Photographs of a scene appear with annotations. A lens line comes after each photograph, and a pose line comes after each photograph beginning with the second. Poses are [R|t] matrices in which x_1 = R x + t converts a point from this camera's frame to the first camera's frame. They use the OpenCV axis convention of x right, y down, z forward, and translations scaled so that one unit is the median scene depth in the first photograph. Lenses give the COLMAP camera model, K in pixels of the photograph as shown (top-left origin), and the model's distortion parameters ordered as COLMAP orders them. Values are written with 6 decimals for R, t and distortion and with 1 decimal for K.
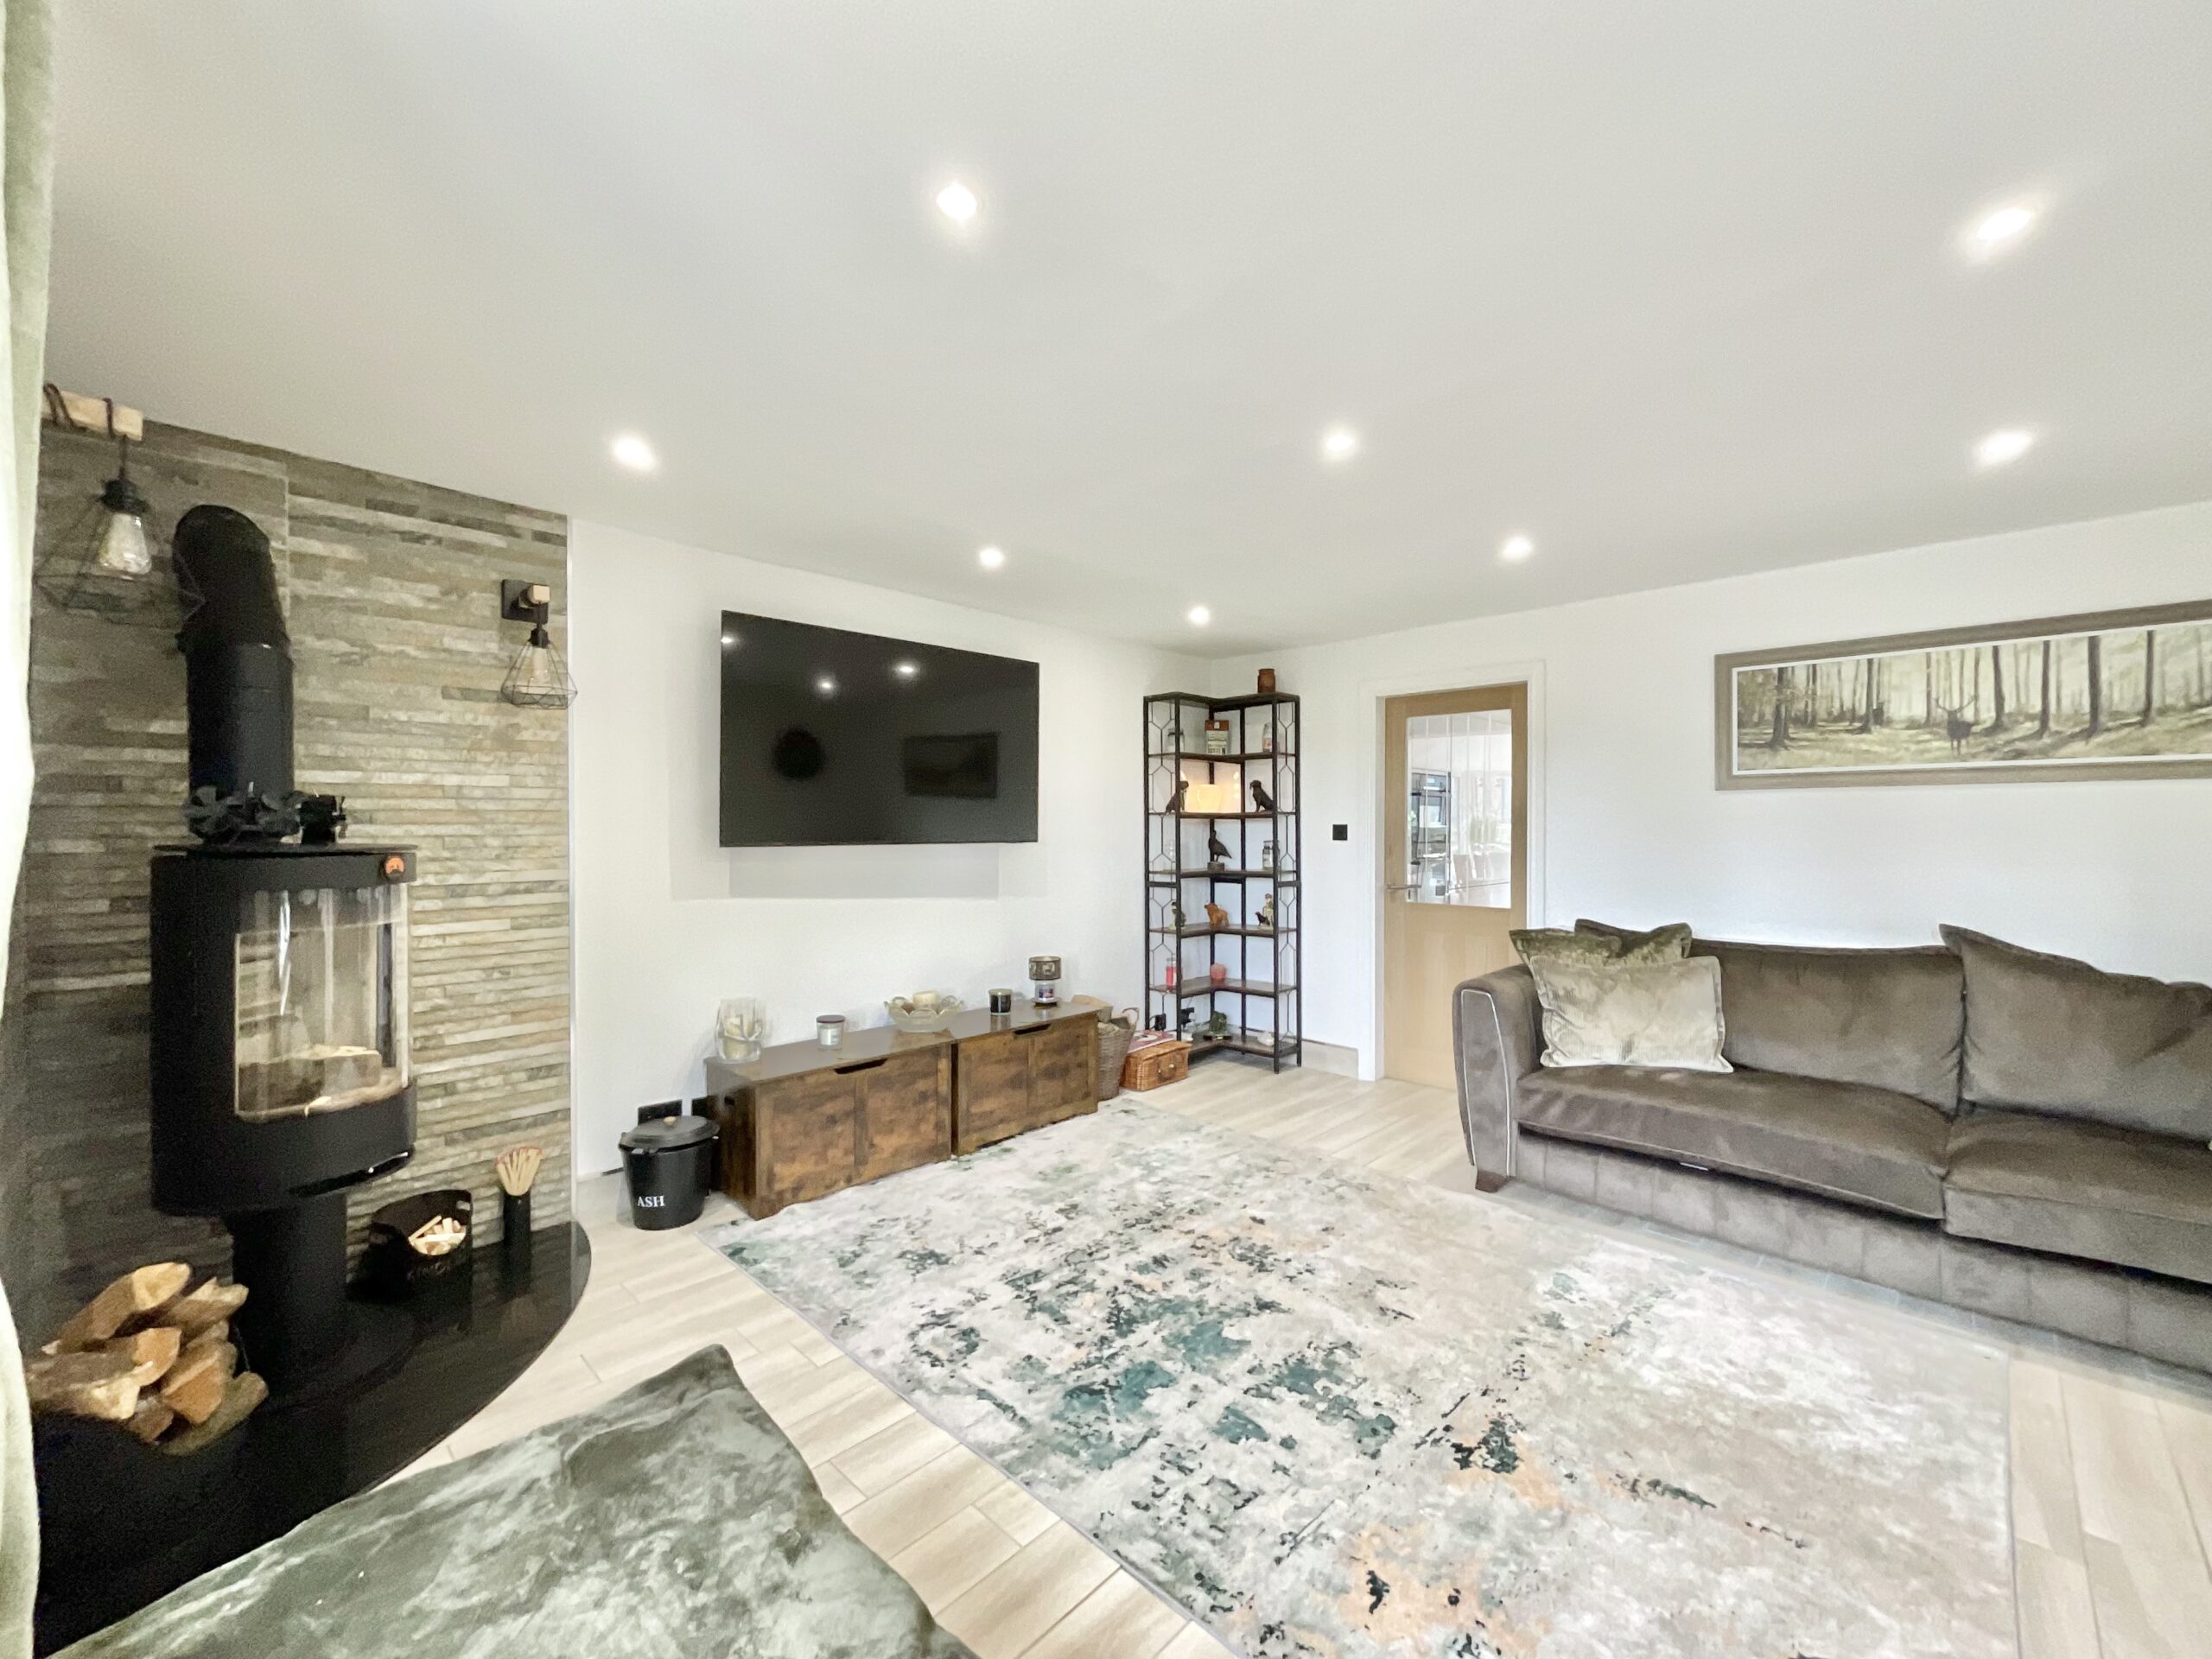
lens RADIAL K [[899.8, 0, 1105.8], [0, 899.8, 827.9], [0, 0, 1]] dist [-0.002957, 0.001177]
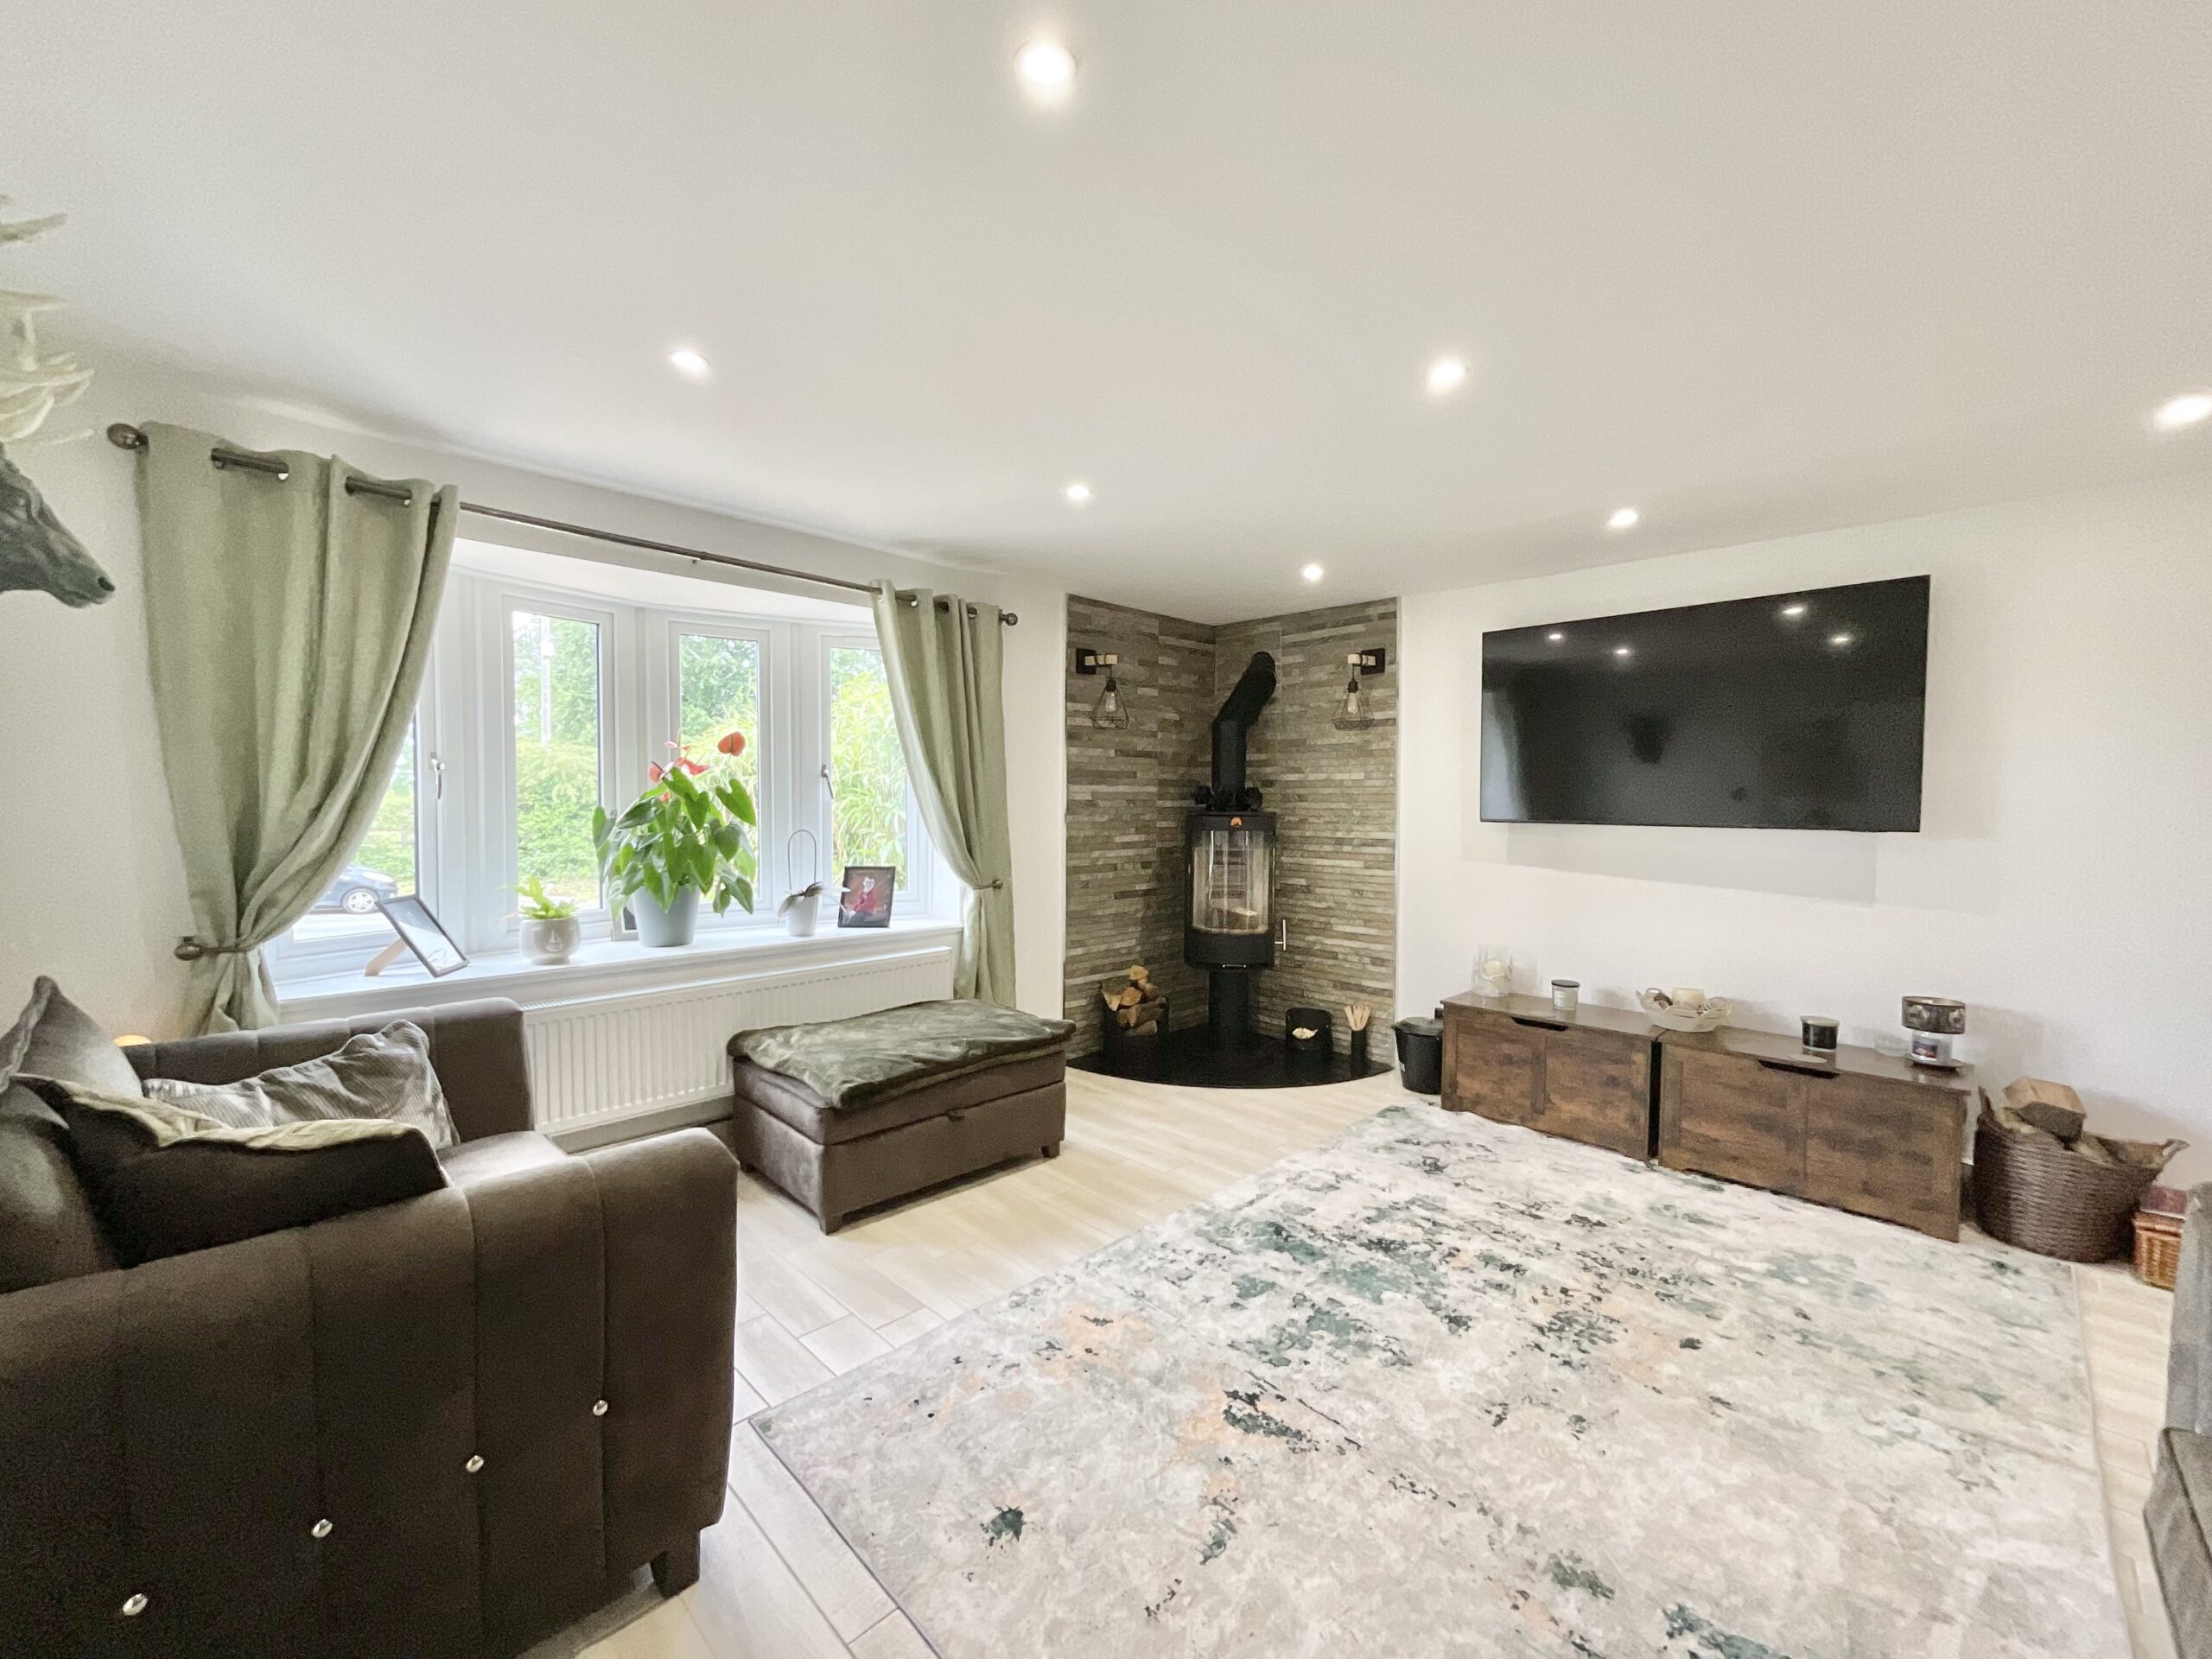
lens RADIAL K [[899.8, 0, 1105.3], [0, 899.8, 826.8], [0, 0, 1]] dist [-0.002957, 0.001177]
pose [[-0.015025, 0.030990, -0.999407, 0.989744], [-0.009888, 0.999466, 0.031141, -0.006211], [0.999838, 0.010350, -0.014711, 0.579312]]
